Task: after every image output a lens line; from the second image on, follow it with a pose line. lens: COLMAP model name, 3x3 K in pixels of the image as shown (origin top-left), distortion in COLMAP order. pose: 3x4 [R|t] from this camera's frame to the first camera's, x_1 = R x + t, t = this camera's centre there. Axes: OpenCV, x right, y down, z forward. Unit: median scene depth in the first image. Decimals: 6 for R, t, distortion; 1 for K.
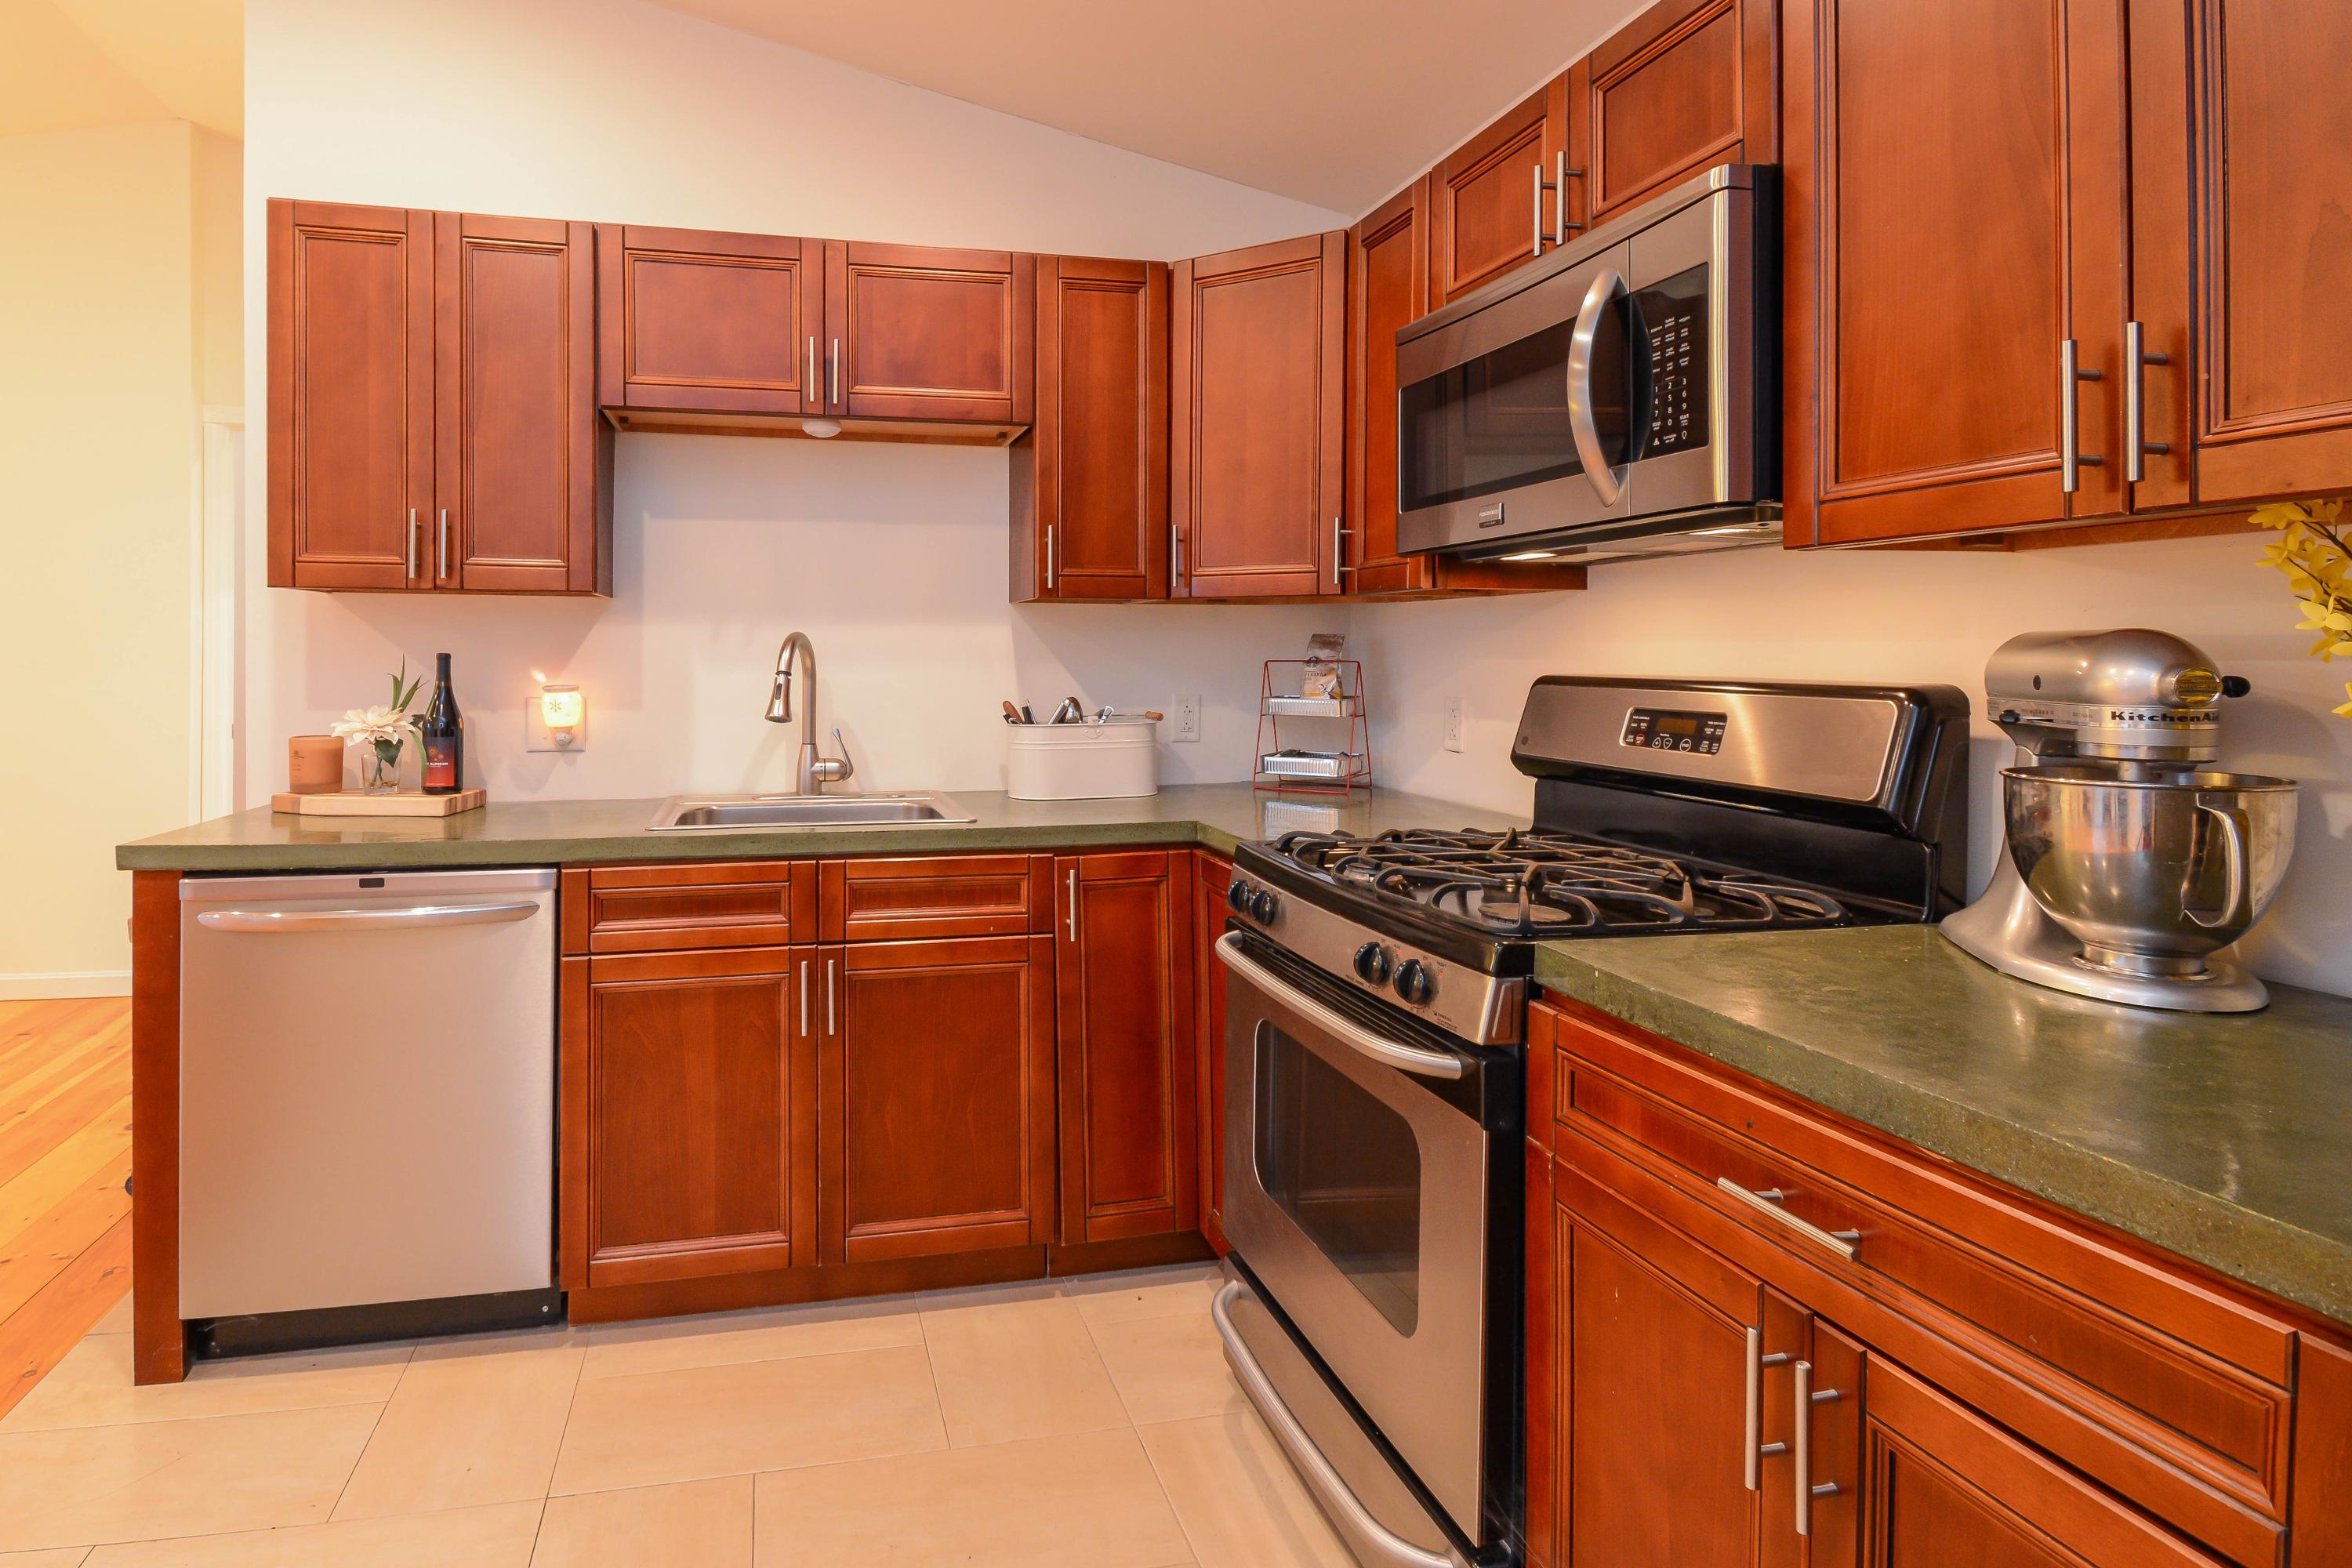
lens RADIAL K [[1155.2, 0, 1176.1], [0, 1155.2, 655.3], [0, 0, 1]] dist [0.017826, -0.000124]
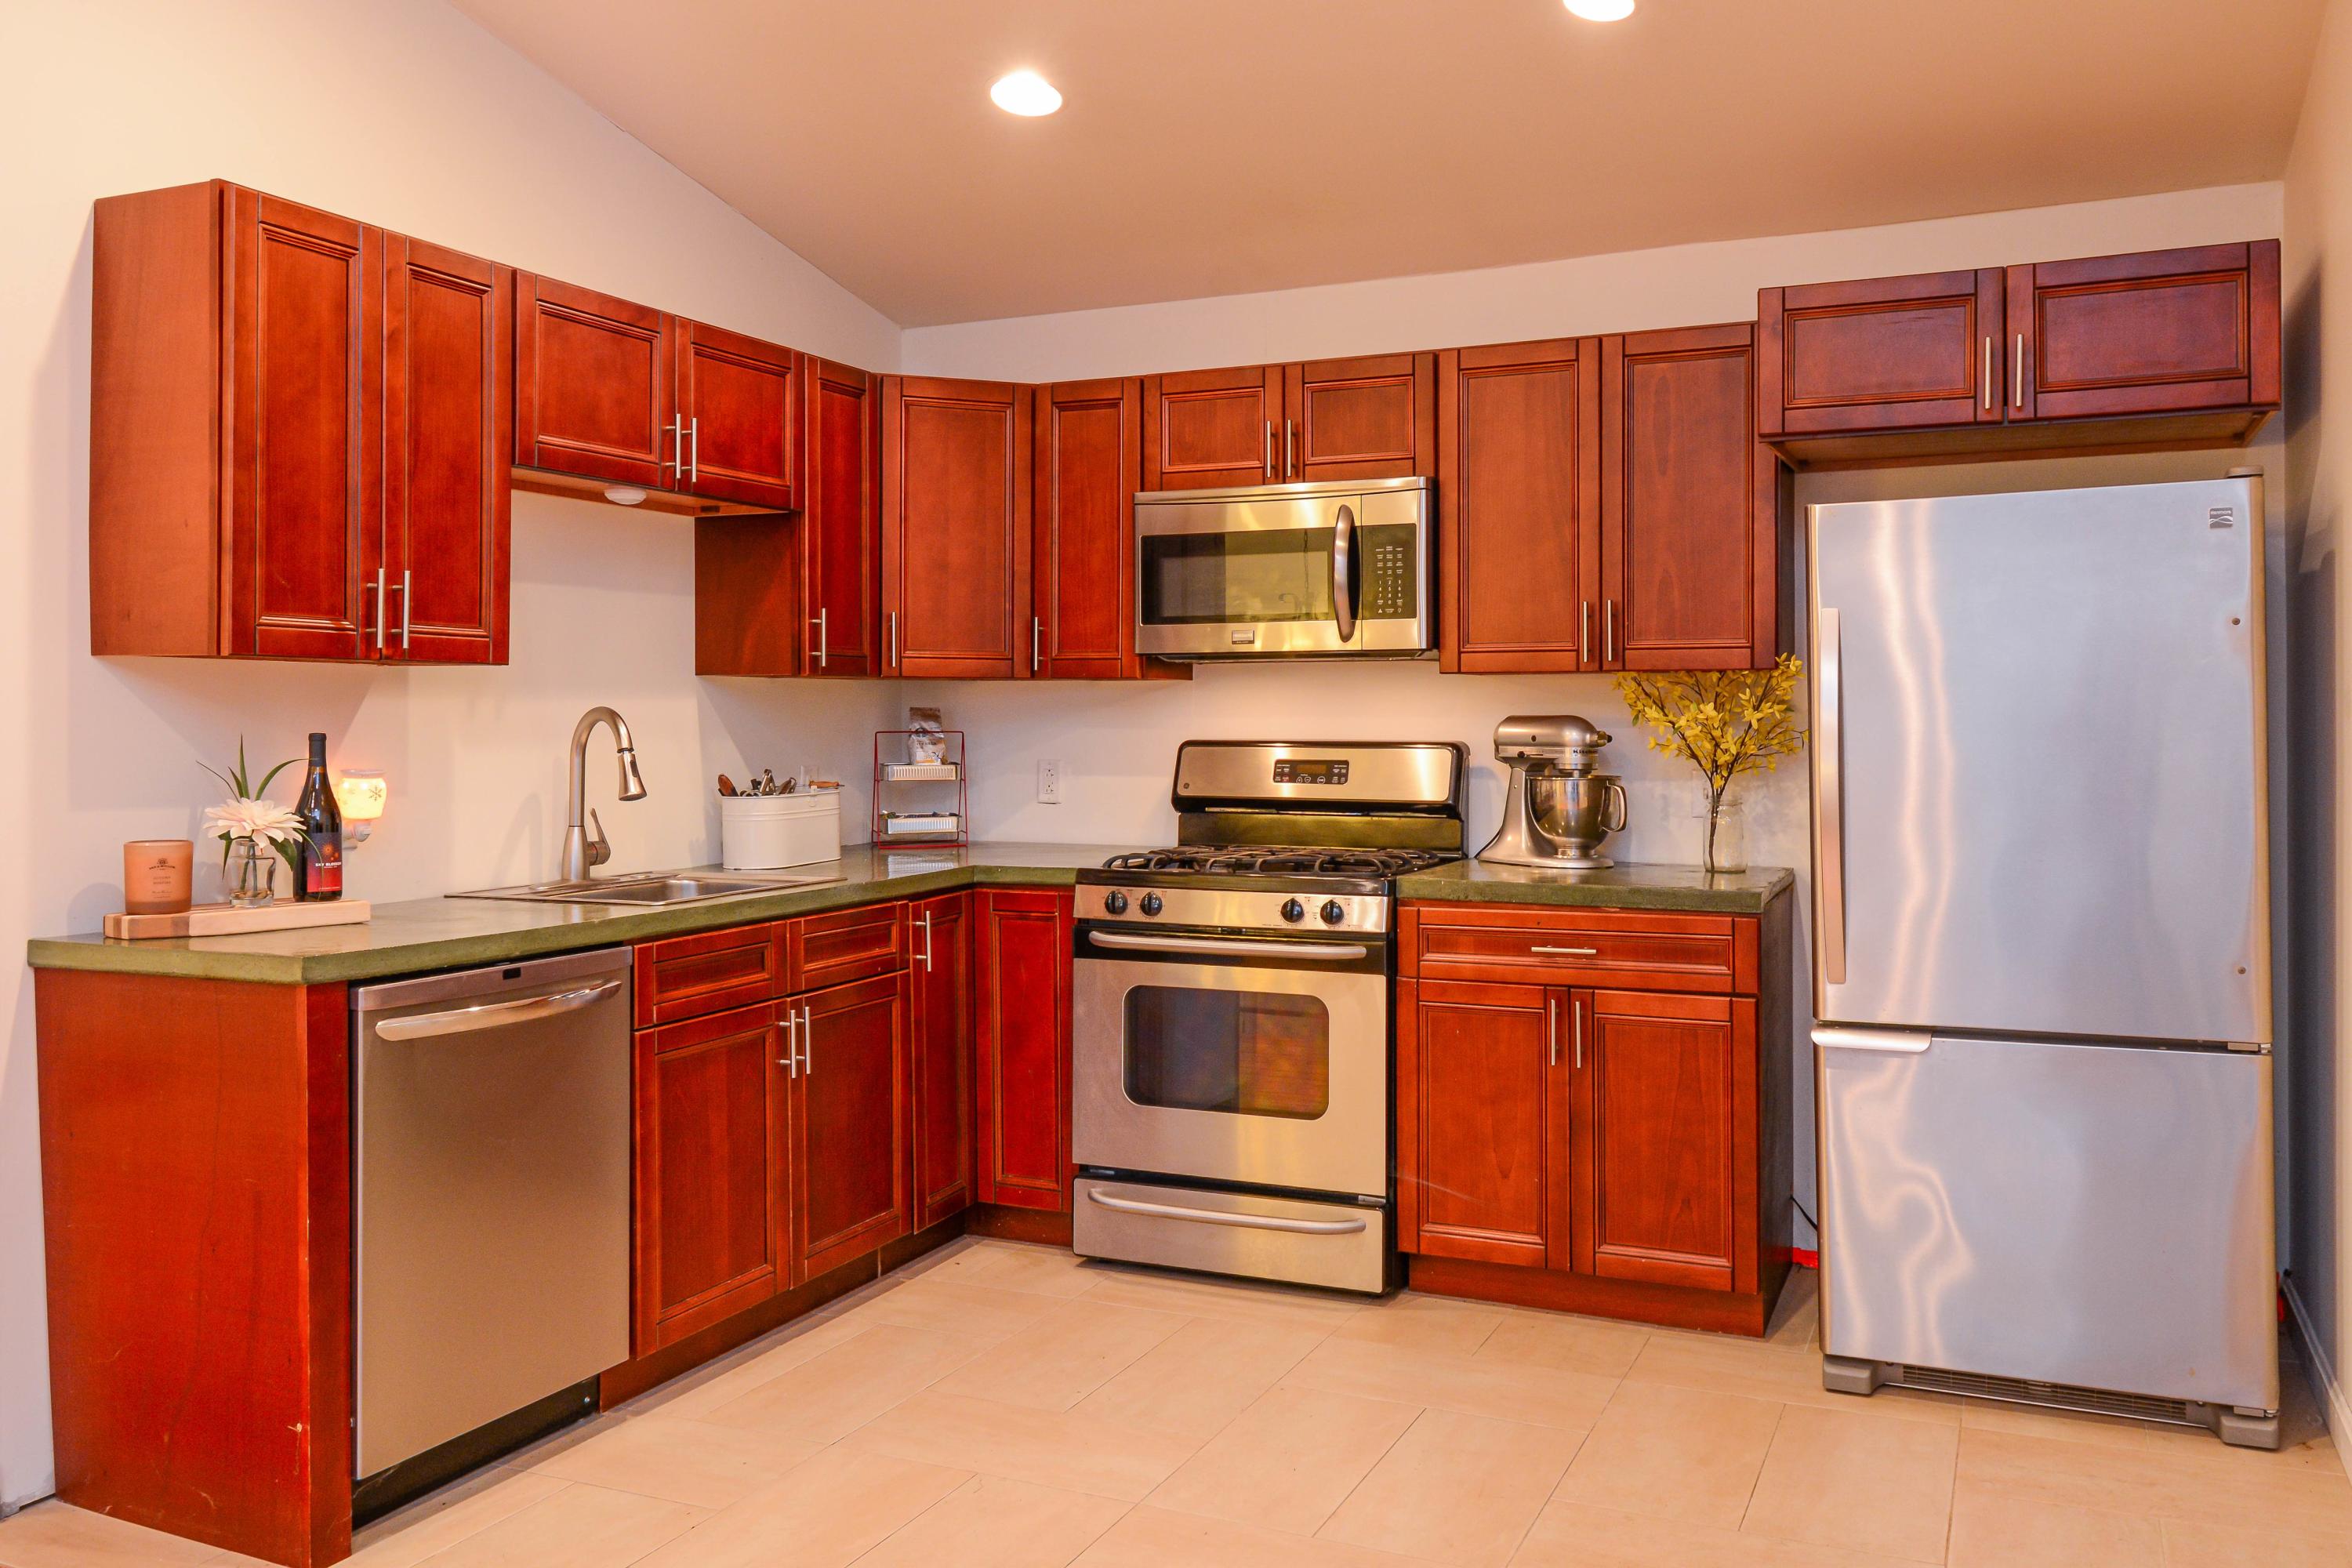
lens RADIAL K [[1829.2, 0, 1176.6], [0, 1829.2, 707.4], [0, 0, 1]] dist [0.001940, 0.000459]
pose [[0.584525, 0.000693, 0.811375, -1.517390], [0.002463, 0.999994, -0.002629, -0.017404], [-0.811372, 0.003535, 0.584520, -0.308326]]
